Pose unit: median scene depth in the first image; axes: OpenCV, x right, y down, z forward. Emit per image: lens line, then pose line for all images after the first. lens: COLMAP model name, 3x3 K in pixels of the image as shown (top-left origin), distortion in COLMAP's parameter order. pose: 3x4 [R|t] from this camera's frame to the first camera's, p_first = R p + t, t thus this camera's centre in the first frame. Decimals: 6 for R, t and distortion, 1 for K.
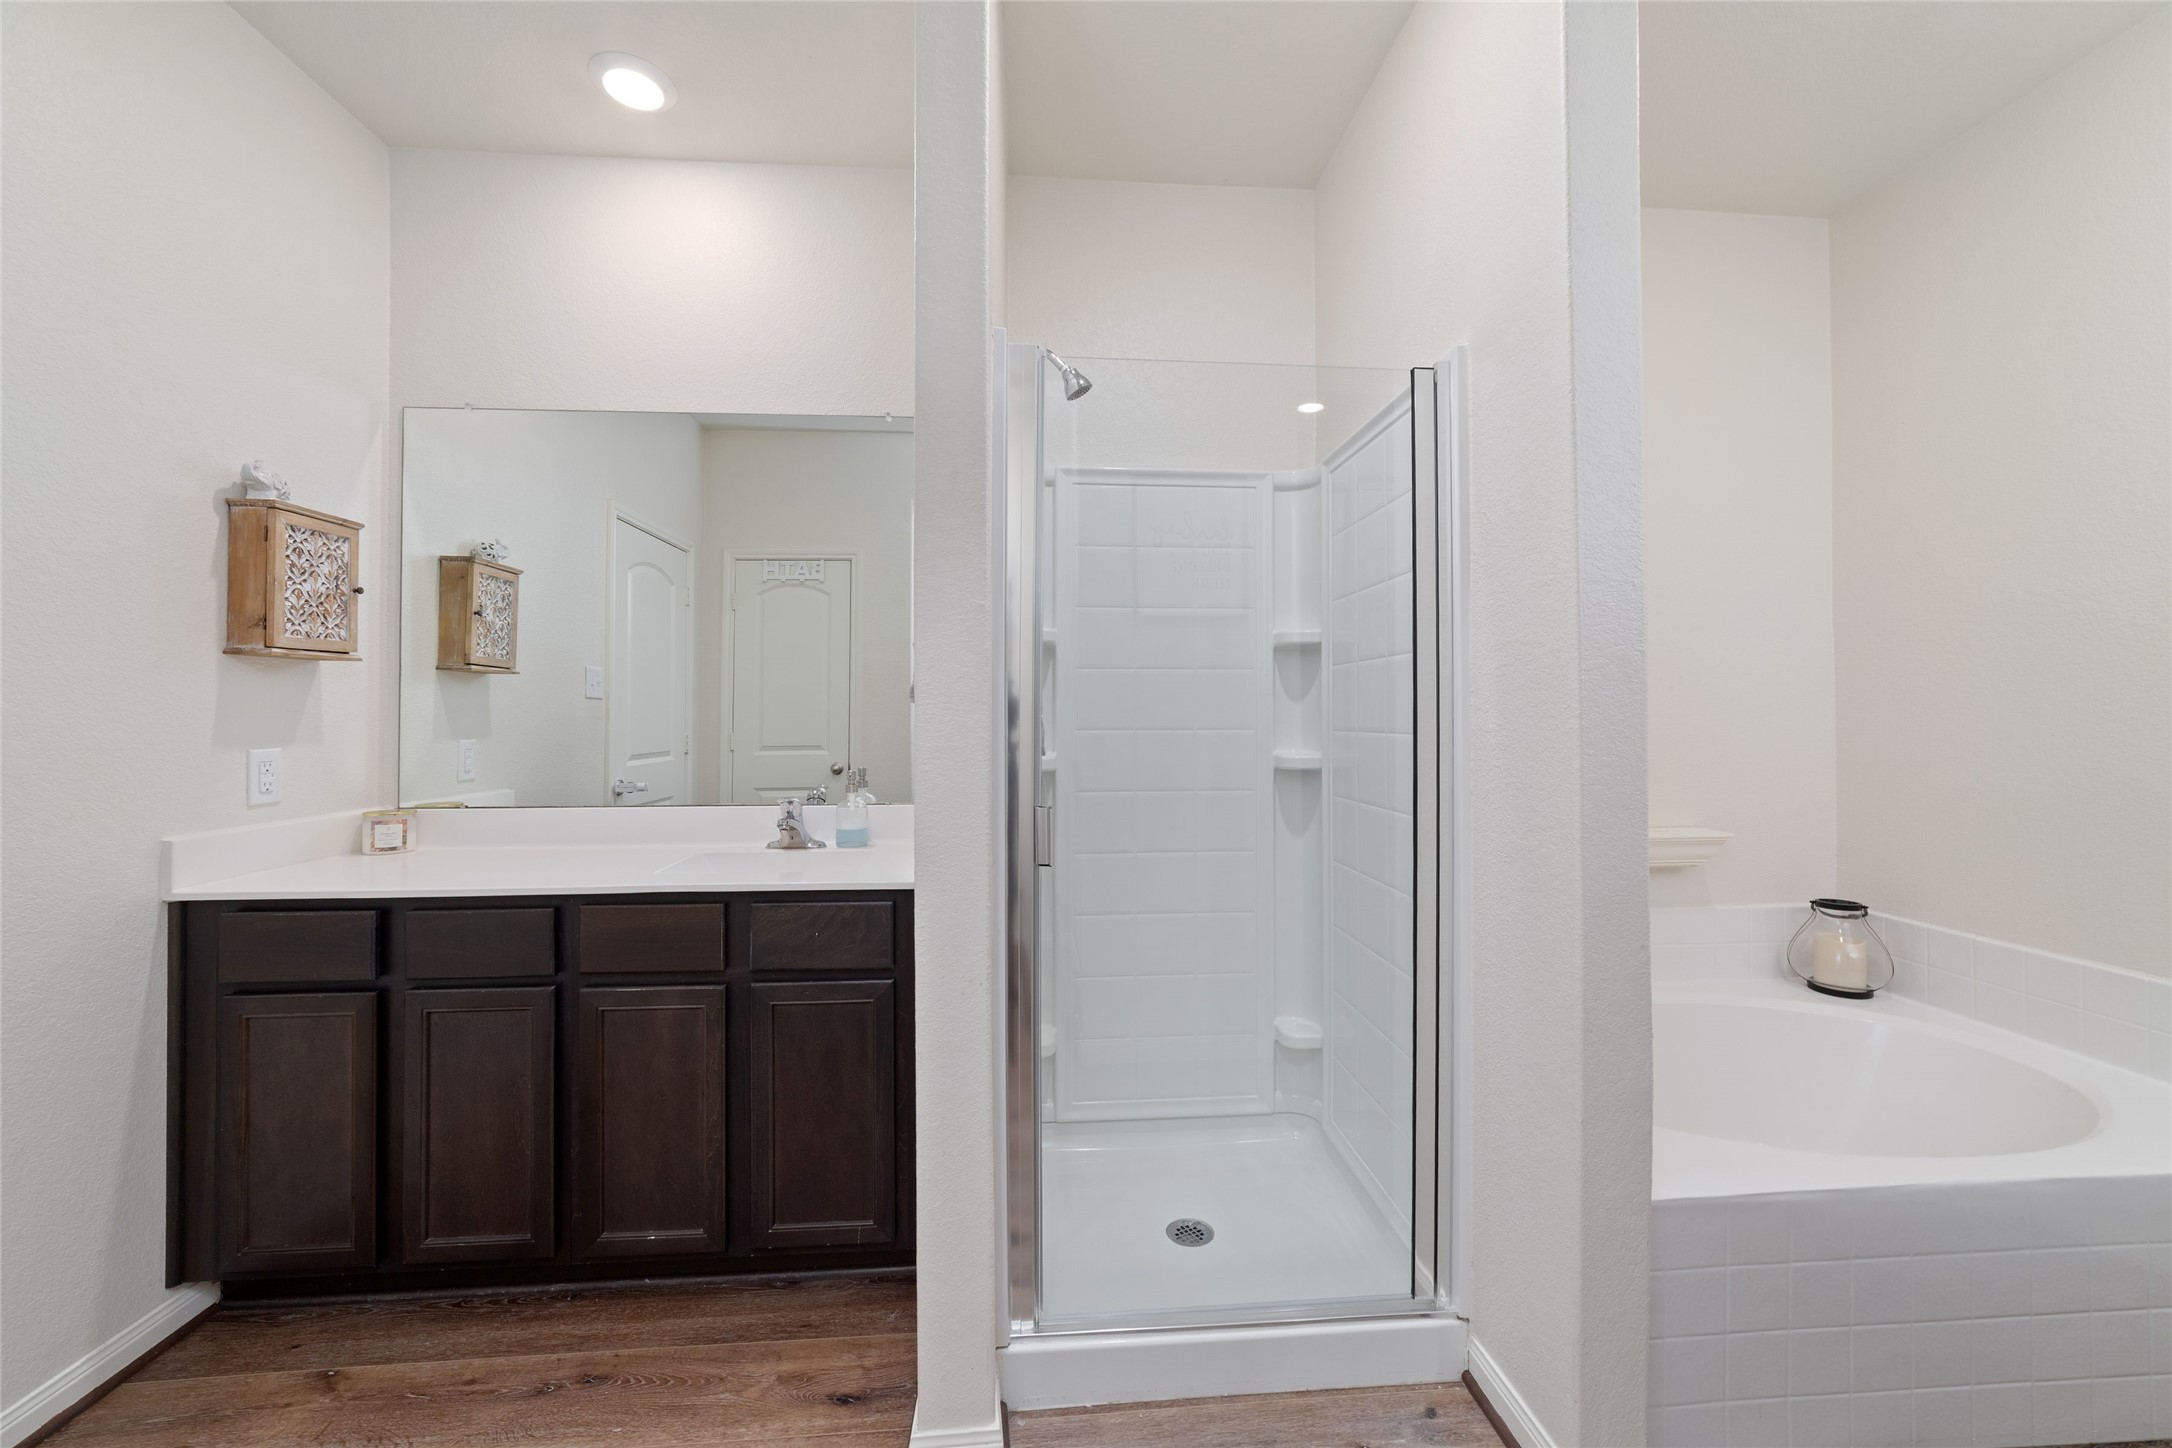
lens RADIAL K [[835.7, 0, 1093.3], [0, 835.7, 717.8], [0, 0, 1]] dist [-0.025705, 0.009454]
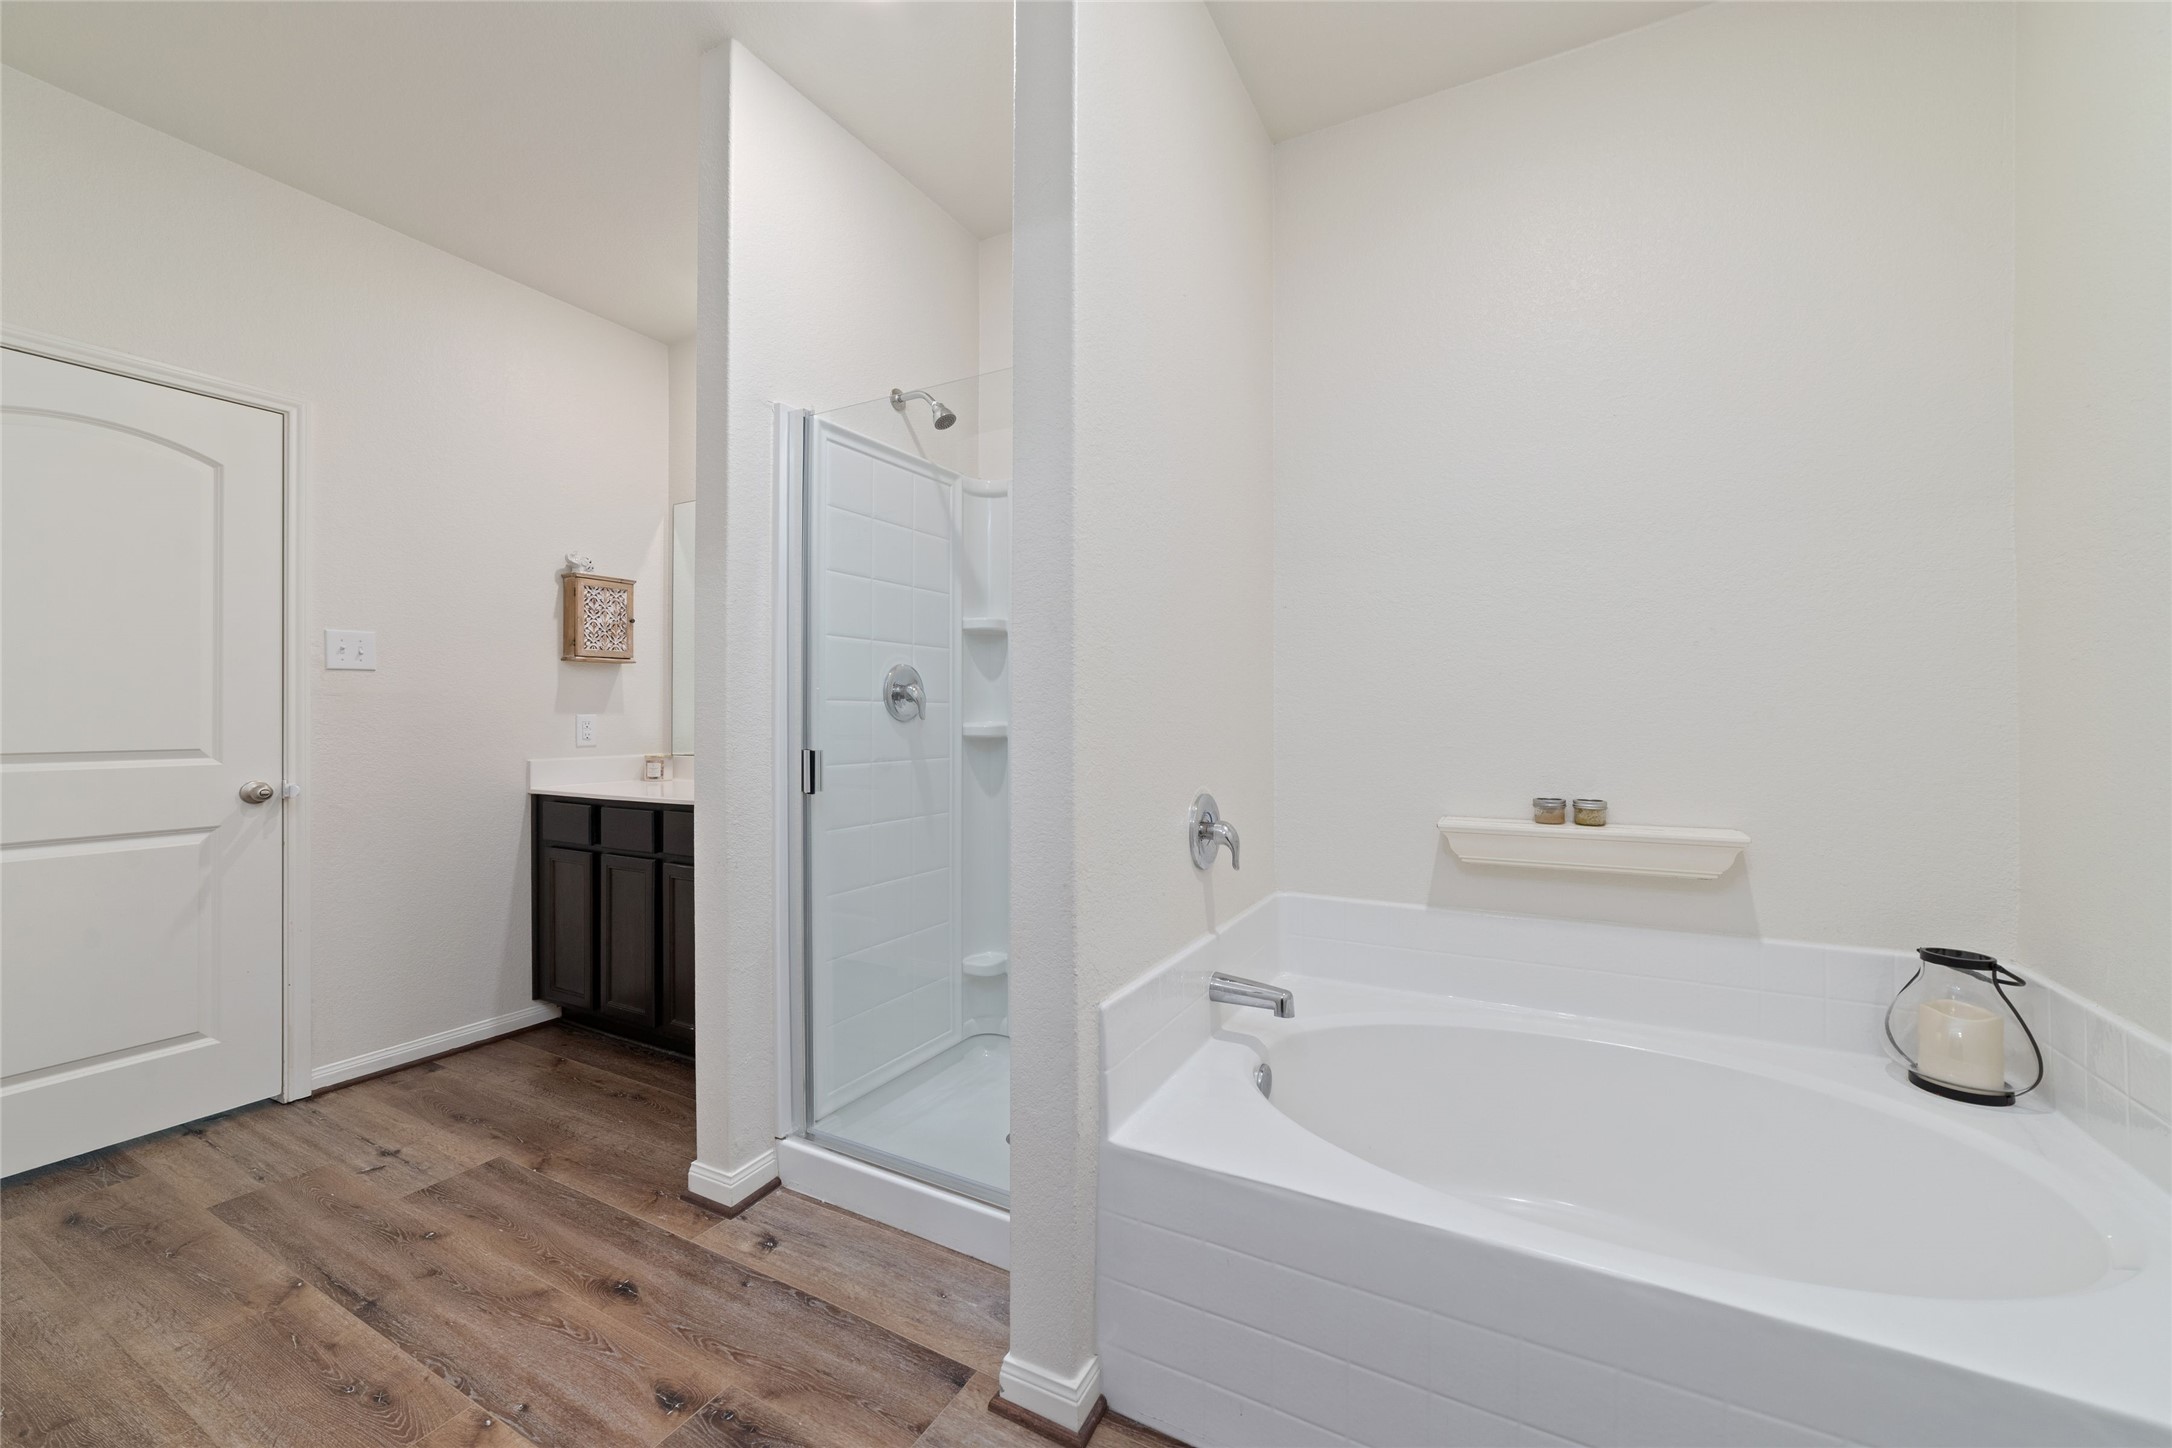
lens RADIAL K [[833.3, 0, 1089.8], [0, 833.3, 715.5], [0, 0, 1]] dist [-0.025227, 0.008687]
pose [[0.849550, 0.008837, -0.527435, 0.882571], [-0.006418, 0.999959, 0.006417, 0.023559], [0.527470, -0.002067, 0.849571, 0.070132]]
